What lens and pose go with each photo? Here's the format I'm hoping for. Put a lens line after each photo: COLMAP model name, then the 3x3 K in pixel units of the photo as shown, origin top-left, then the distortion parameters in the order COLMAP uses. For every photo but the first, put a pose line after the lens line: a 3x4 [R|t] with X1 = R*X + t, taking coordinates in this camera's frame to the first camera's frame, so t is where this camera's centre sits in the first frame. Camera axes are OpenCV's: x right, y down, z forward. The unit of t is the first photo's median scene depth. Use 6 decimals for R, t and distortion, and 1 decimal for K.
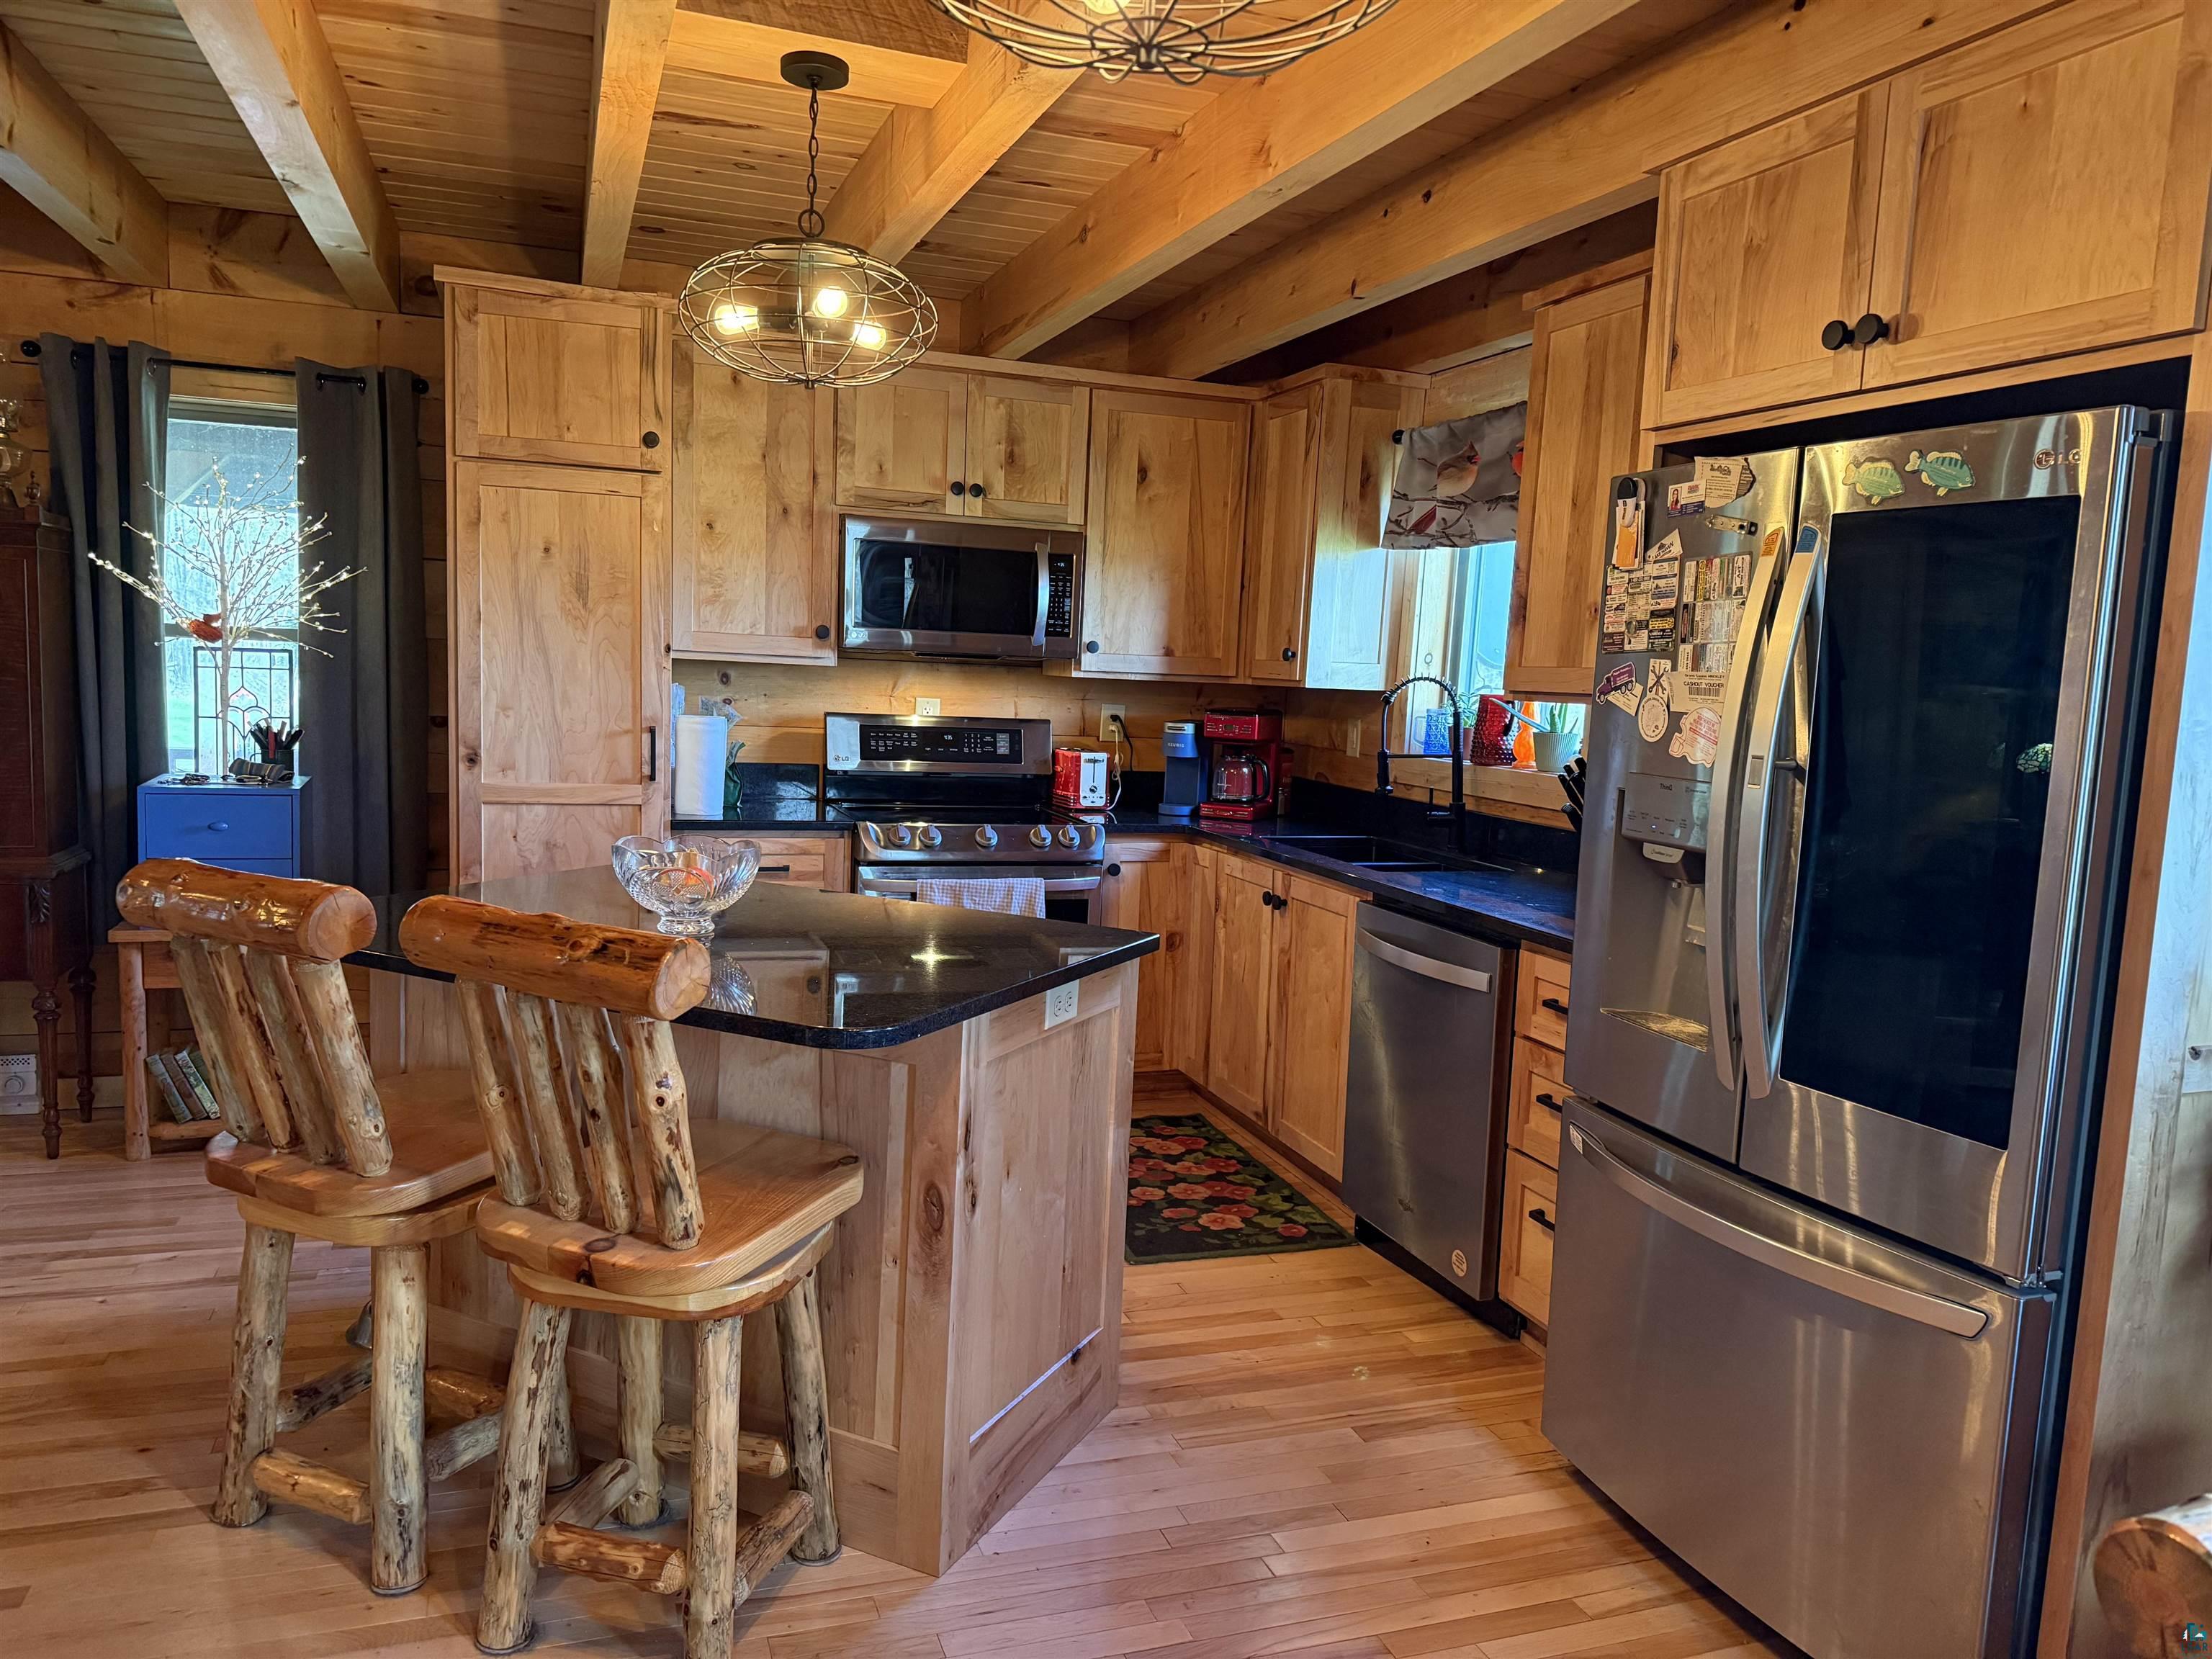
lens RADIAL K [[1557.2, 0, 1103.1], [0, 1557.2, 832.6], [0, 0, 1]] dist [0.034270, -0.024161]
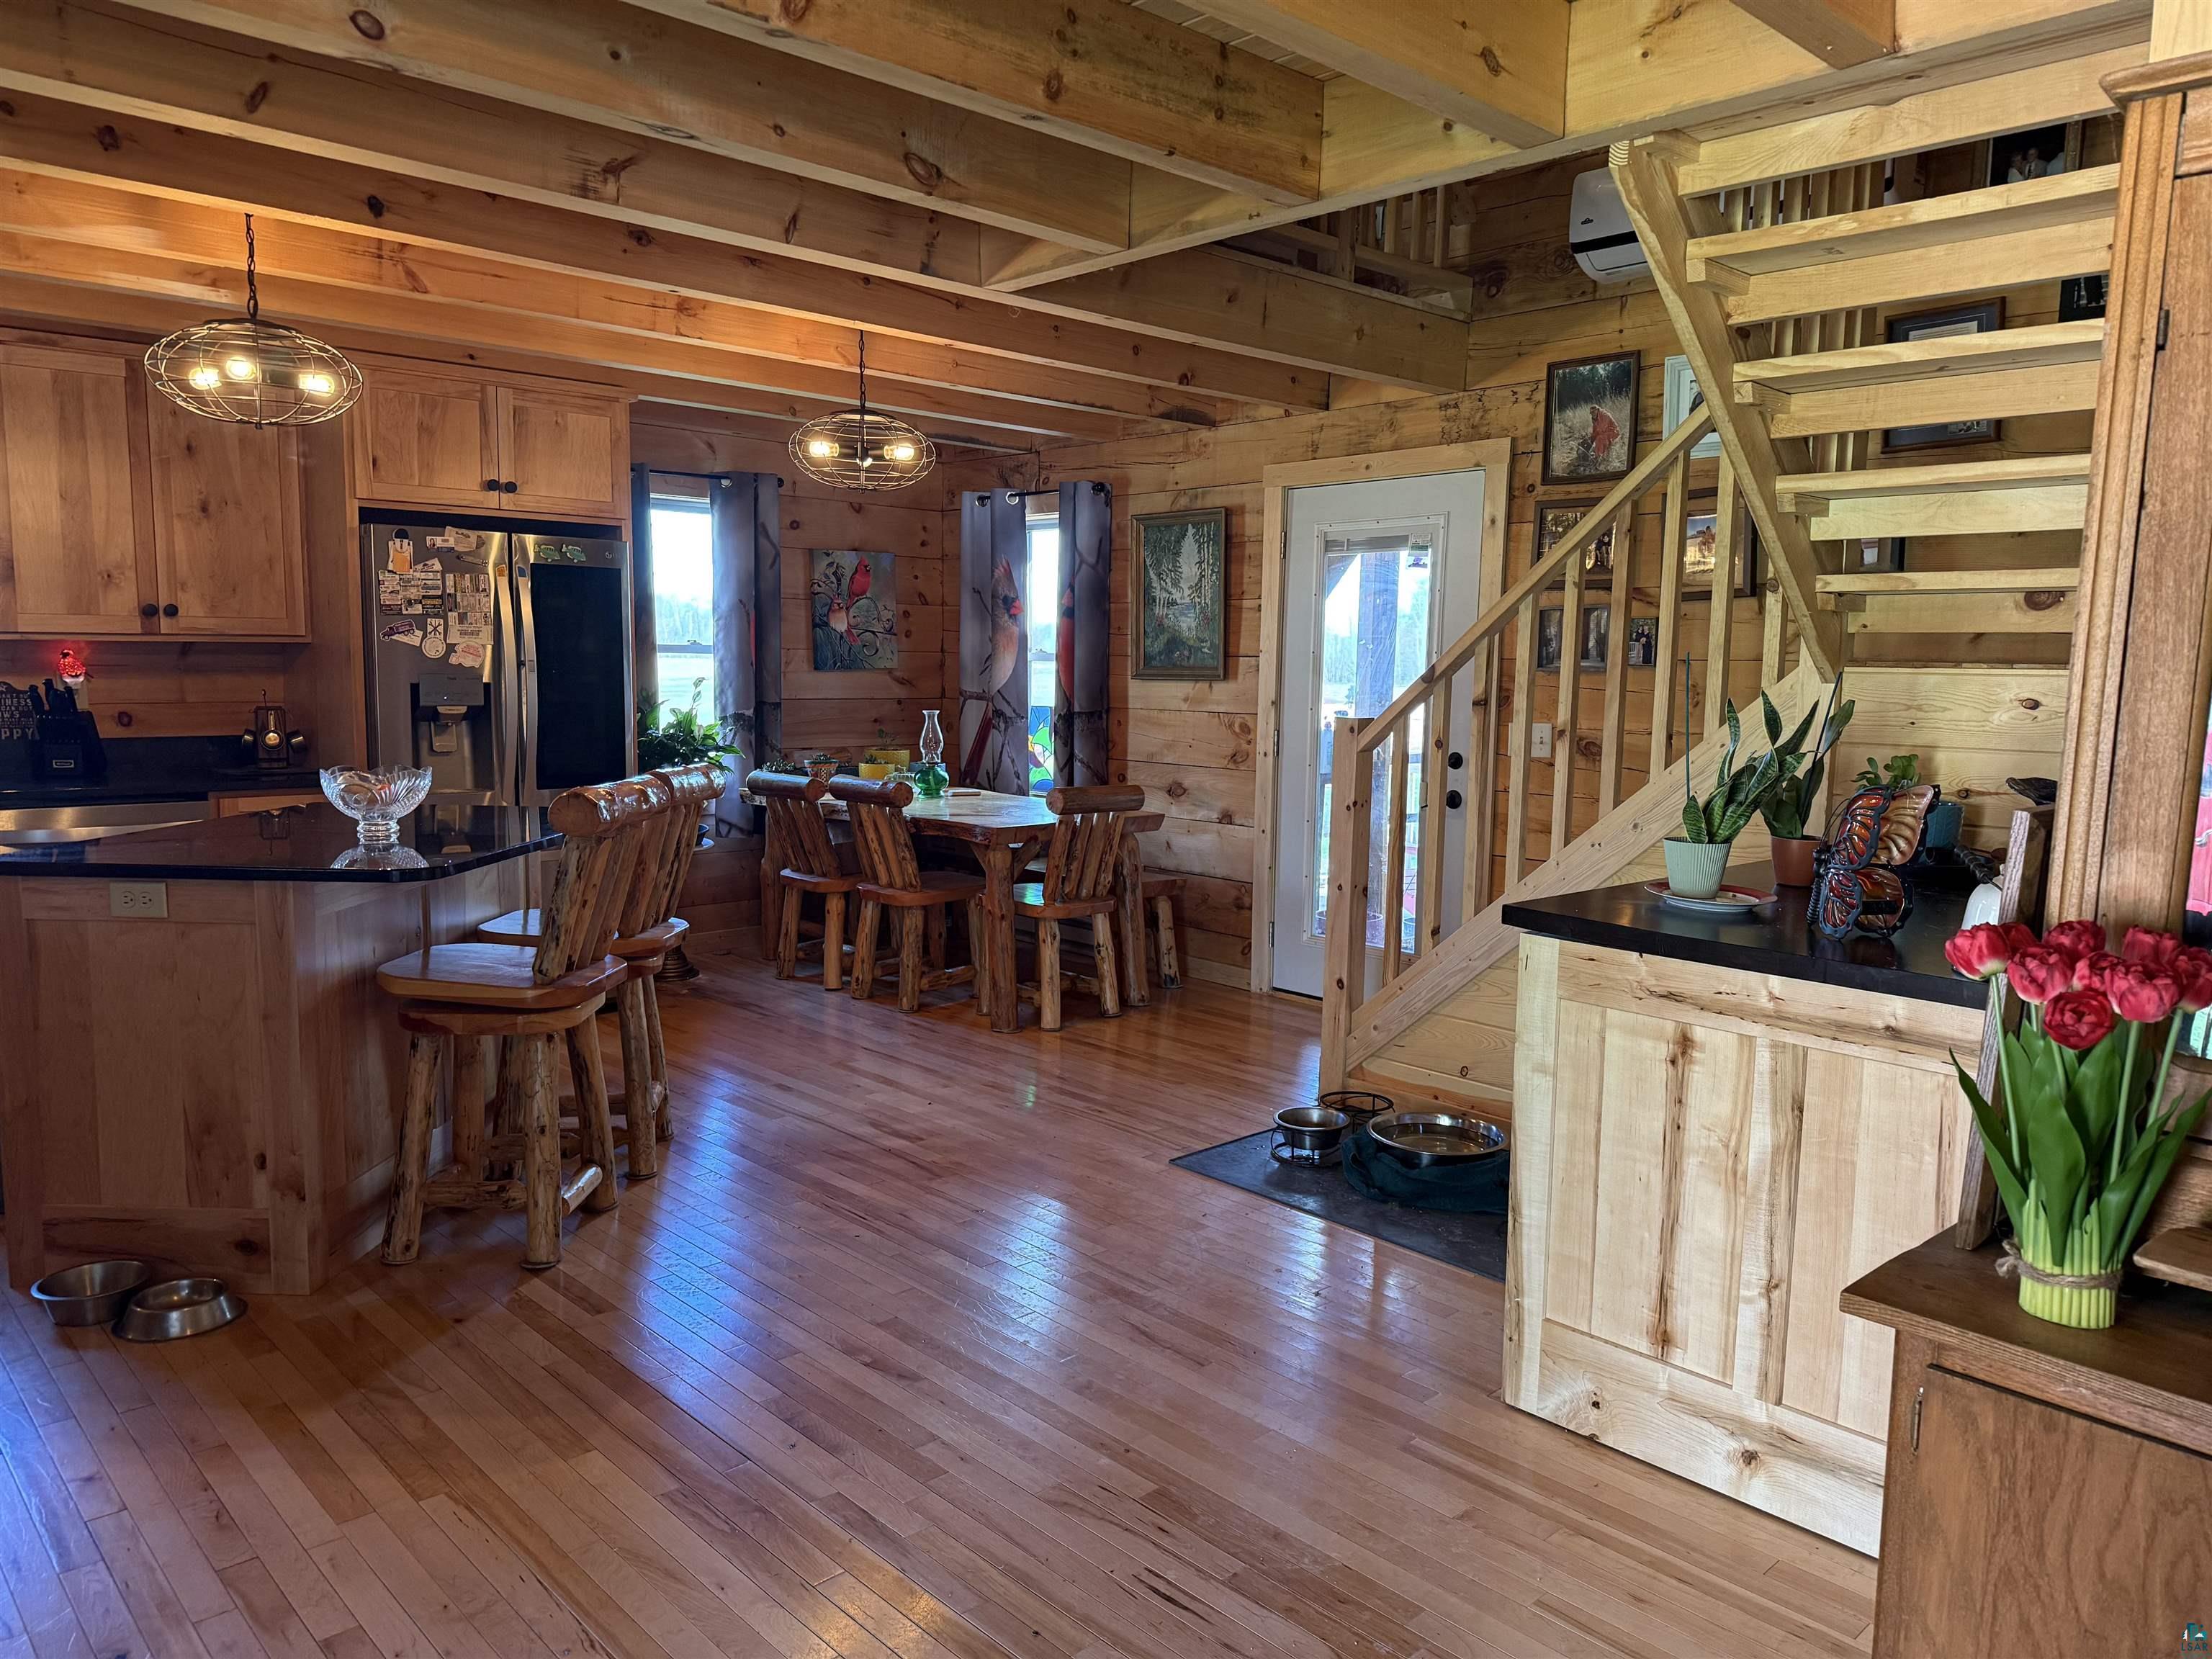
lens RADIAL K [[1557.2, 0, 1093.6], [0, 1557.2, 829.8], [0, 0, 1]] dist [0.034270, -0.024161]
pose [[-0.396198, -0.161697, 0.903815, -1.982235], [0.062313, 0.977366, 0.202171, -0.207297], [-0.916048, 0.136420, -0.377154, 1.034760]]
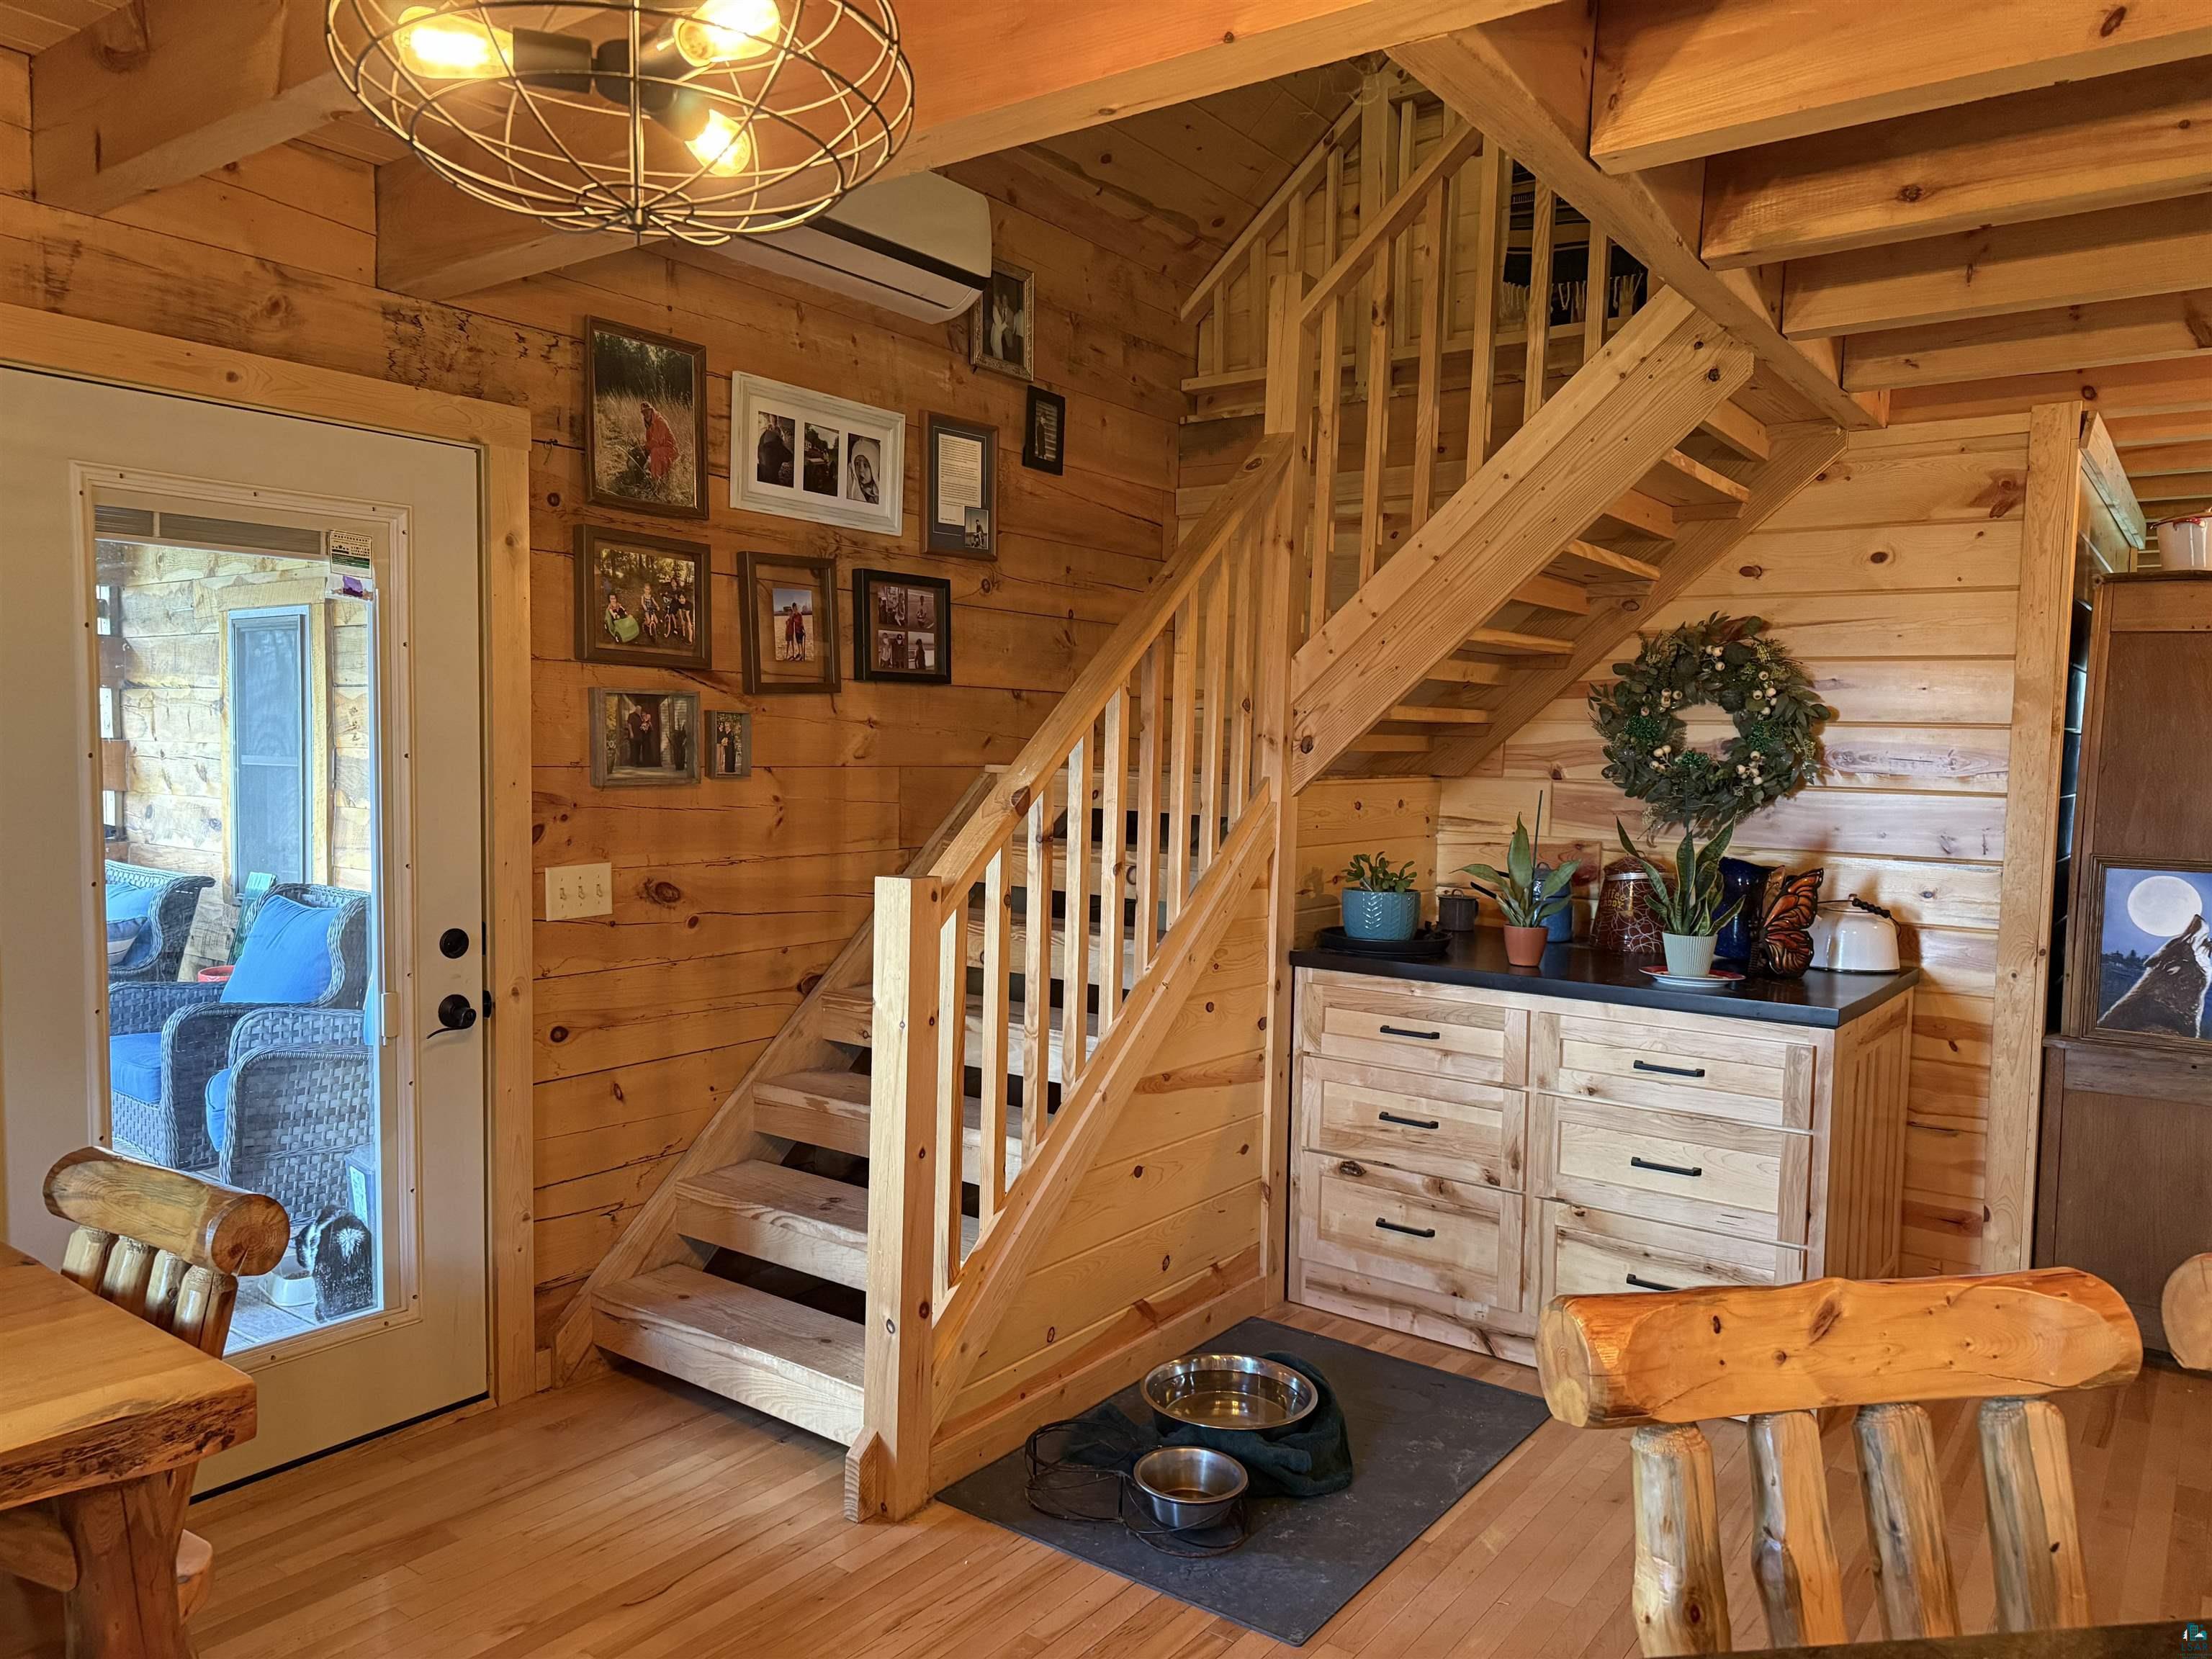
lens RADIAL K [[1557.2, 0, 1132.6], [0, 1557.2, 864.4], [0, 0, 1]] dist [0.034270, -0.024161]
pose [[-0.821971, -0.027915, -0.568845, 0.155665], [-0.118774, 0.985239, 0.123277, -0.108742], [0.557007, 0.168894, -0.813153, 1.056405]]
